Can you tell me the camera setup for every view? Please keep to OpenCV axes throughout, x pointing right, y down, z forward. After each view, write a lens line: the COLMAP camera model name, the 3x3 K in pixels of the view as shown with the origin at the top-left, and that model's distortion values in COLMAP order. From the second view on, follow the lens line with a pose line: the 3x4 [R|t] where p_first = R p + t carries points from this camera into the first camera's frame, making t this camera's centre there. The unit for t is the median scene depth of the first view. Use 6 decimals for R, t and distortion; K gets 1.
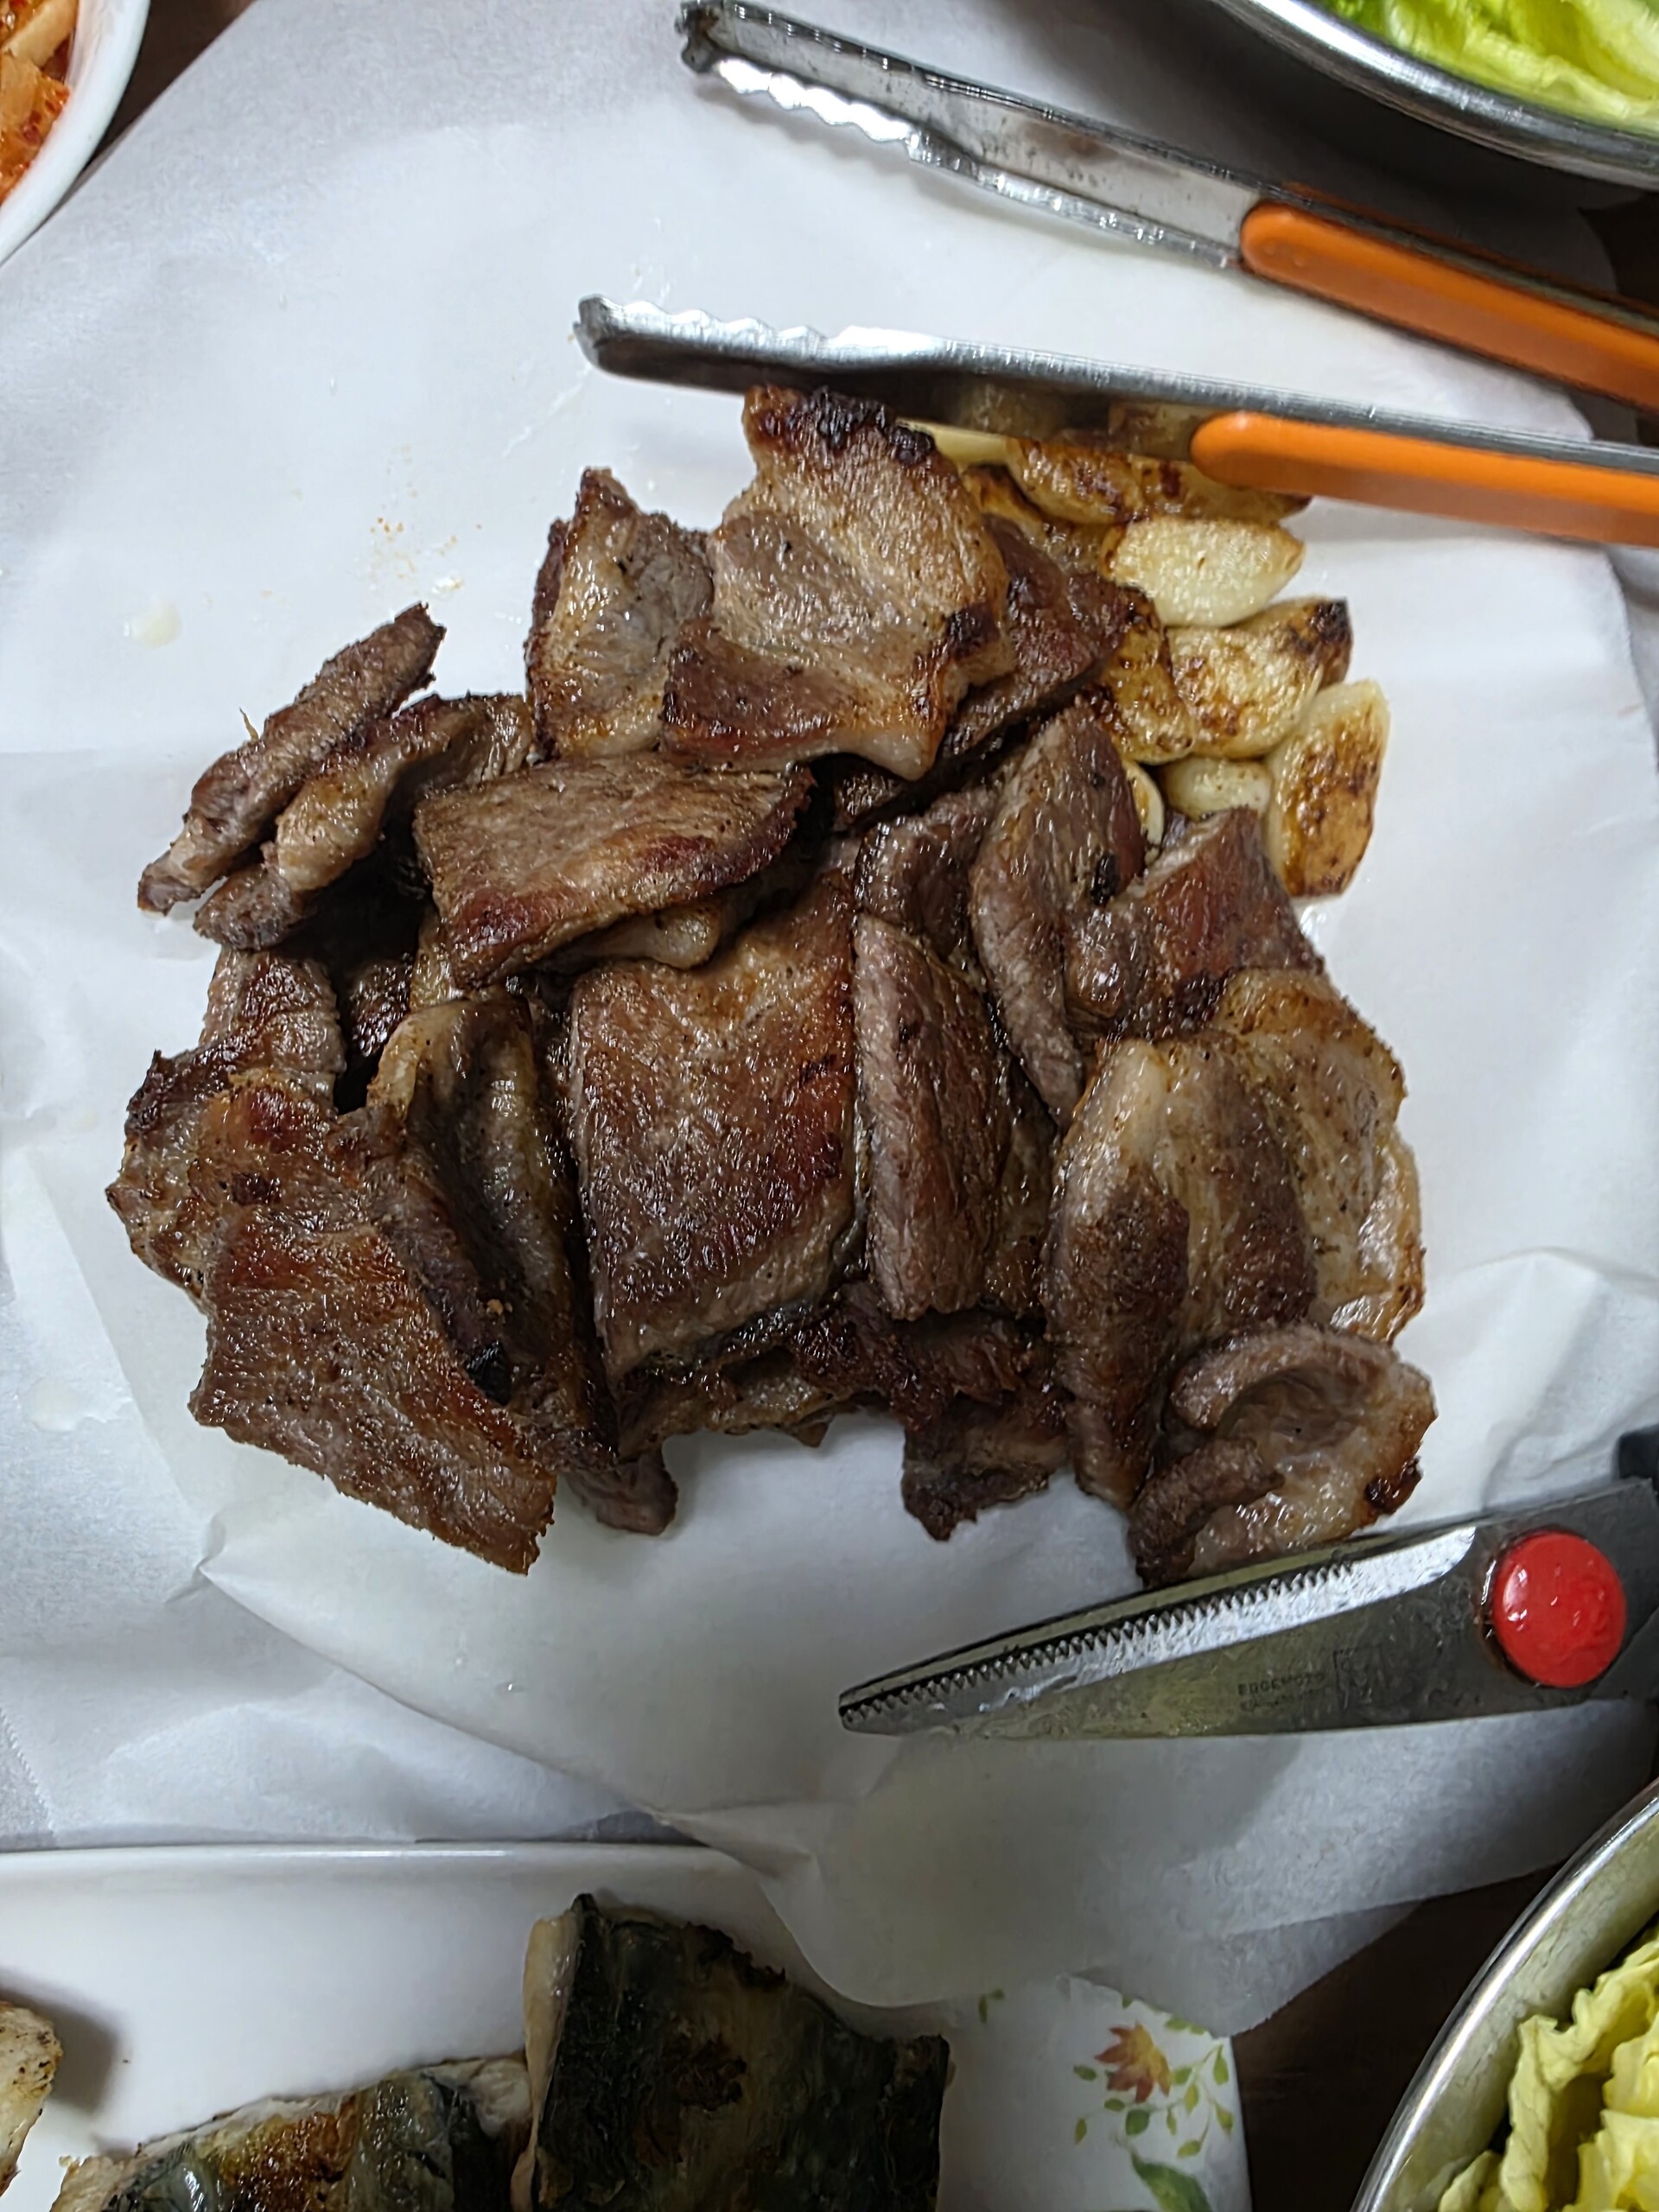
lens RADIAL K [[1487.0, 0, 832.5], [0, 1487.0, 1105.9], [0, 0, 1]] dist [-0.007490, -0.000394]
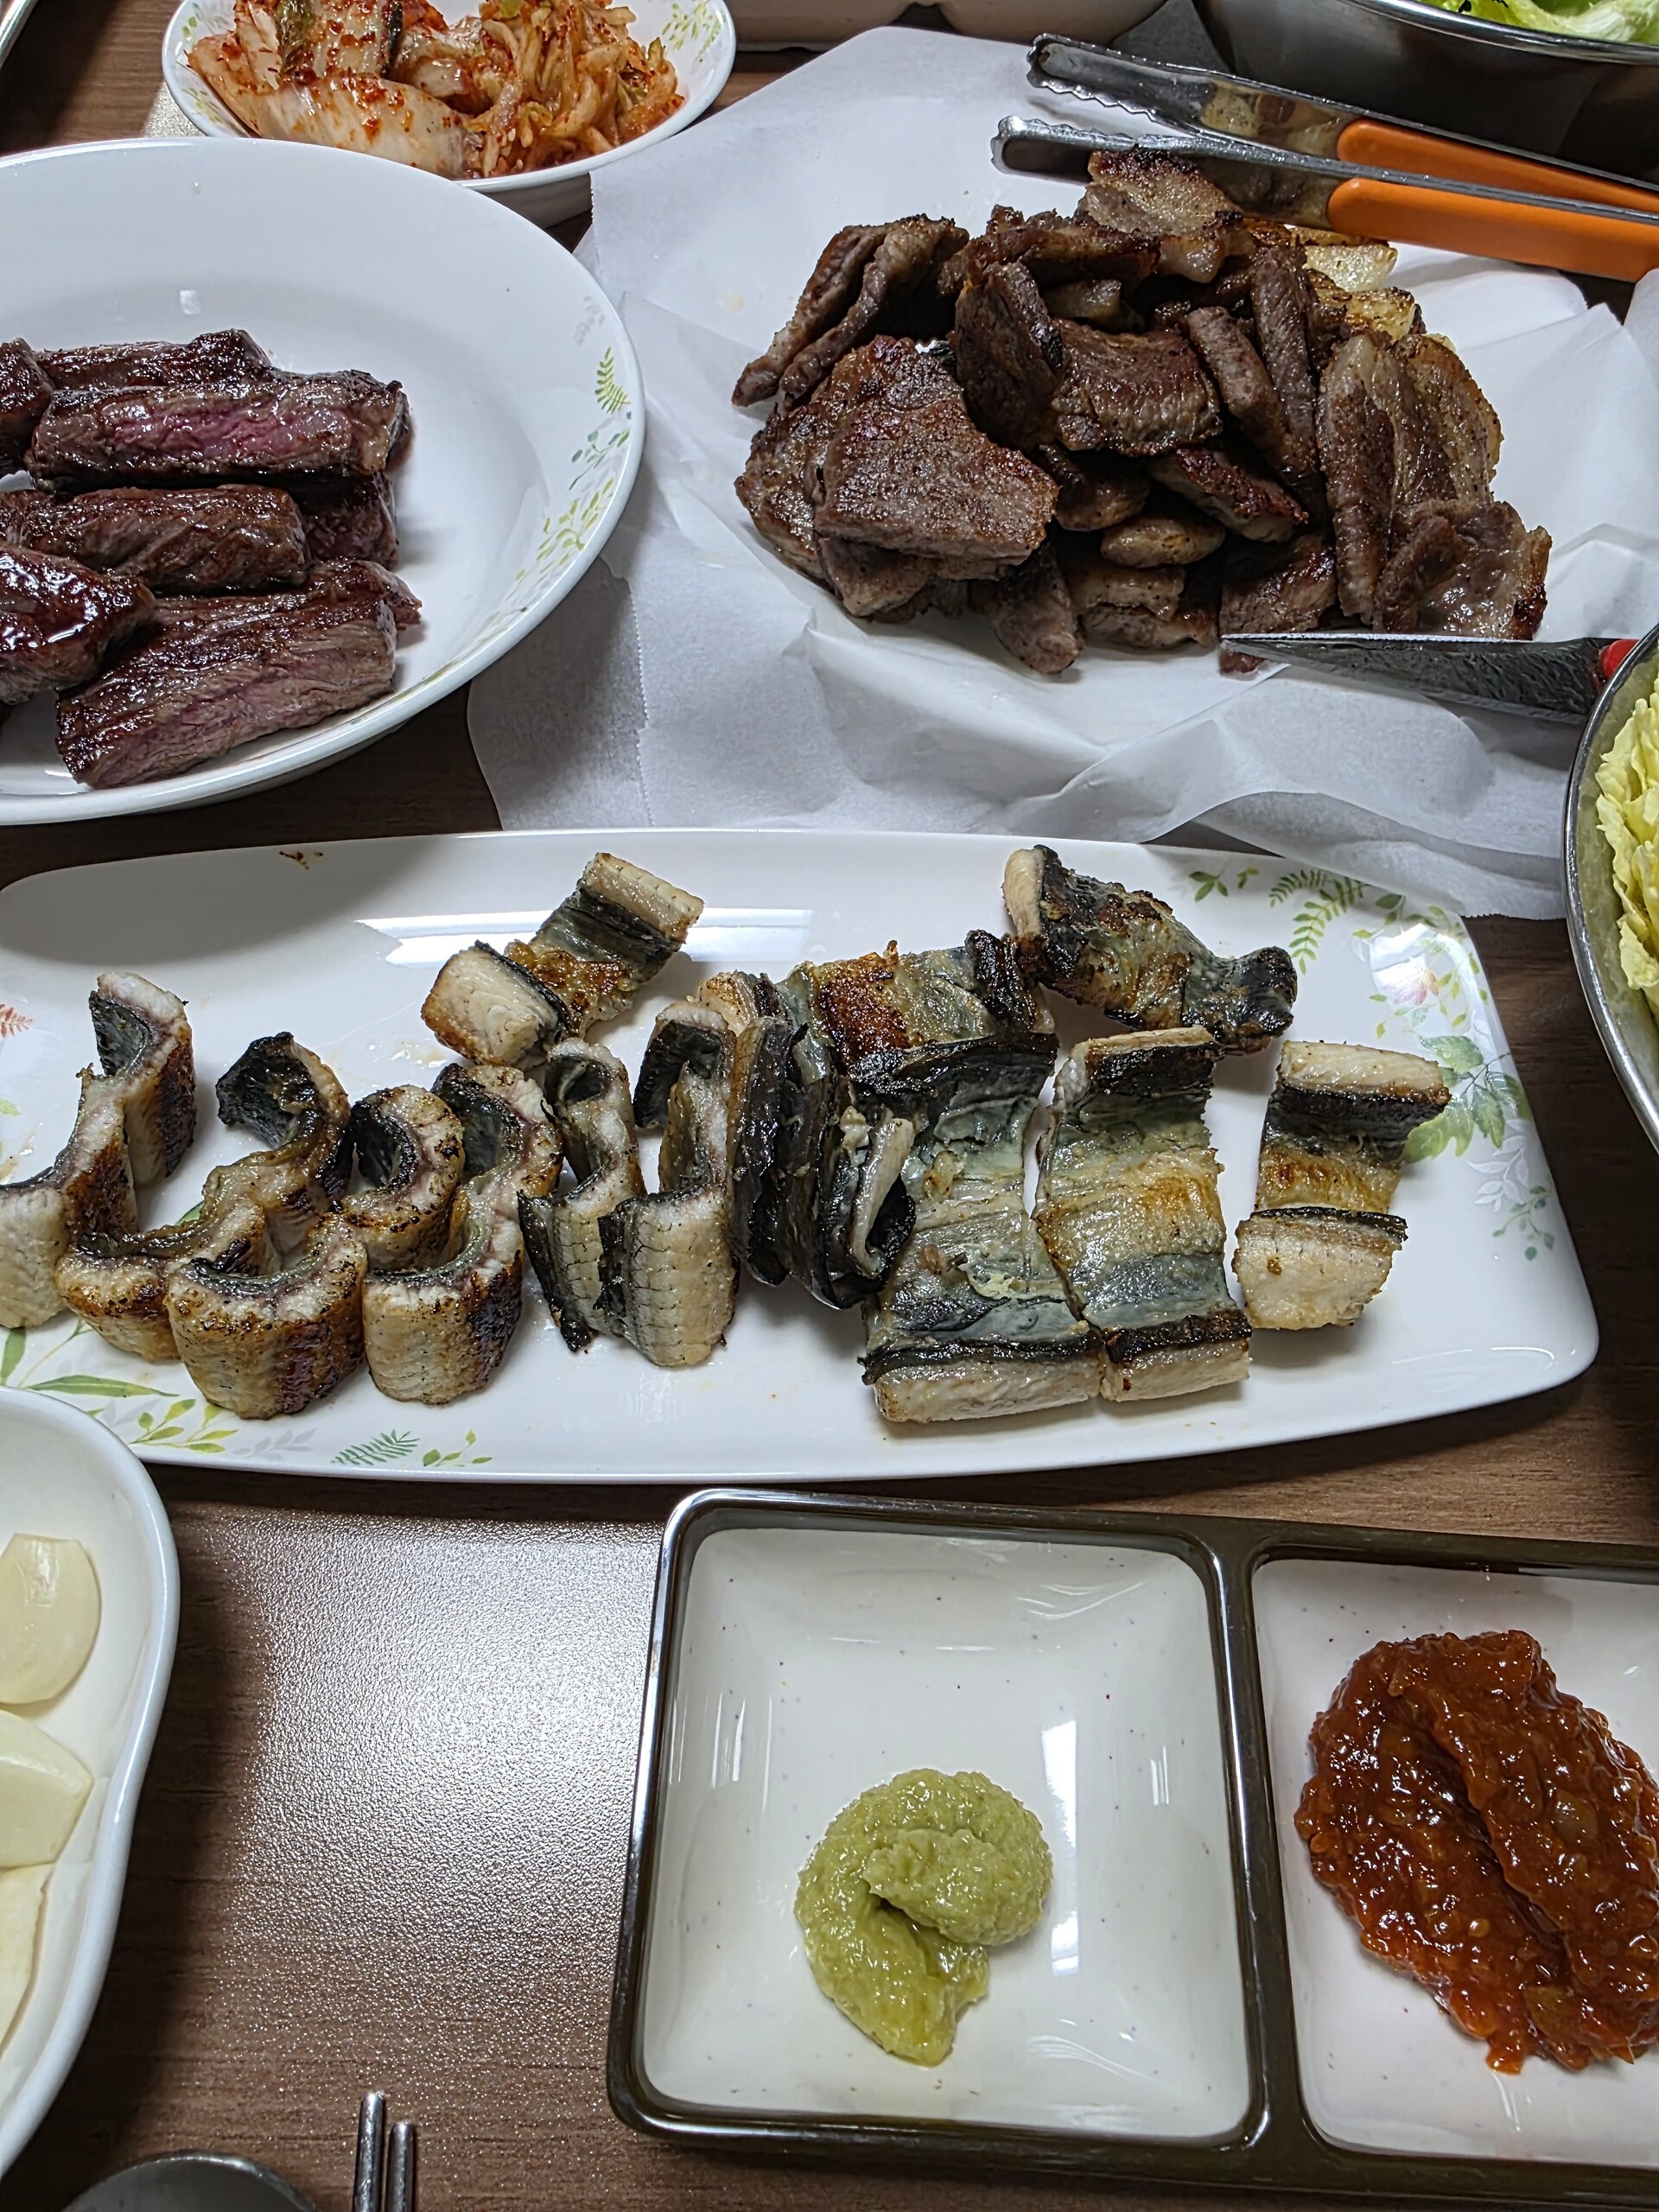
lens RADIAL K [[1487.0, 0, 828.4], [0, 1487.0, 1105.1], [0, 0, 1]] dist [-0.007490, -0.000394]
pose [[0.999950, 0.009880, -0.001668, -0.372535], [-0.009862, 0.941009, -0.338237, 1.270965], [-0.001772, 0.338236, 0.941060, -0.341184]]
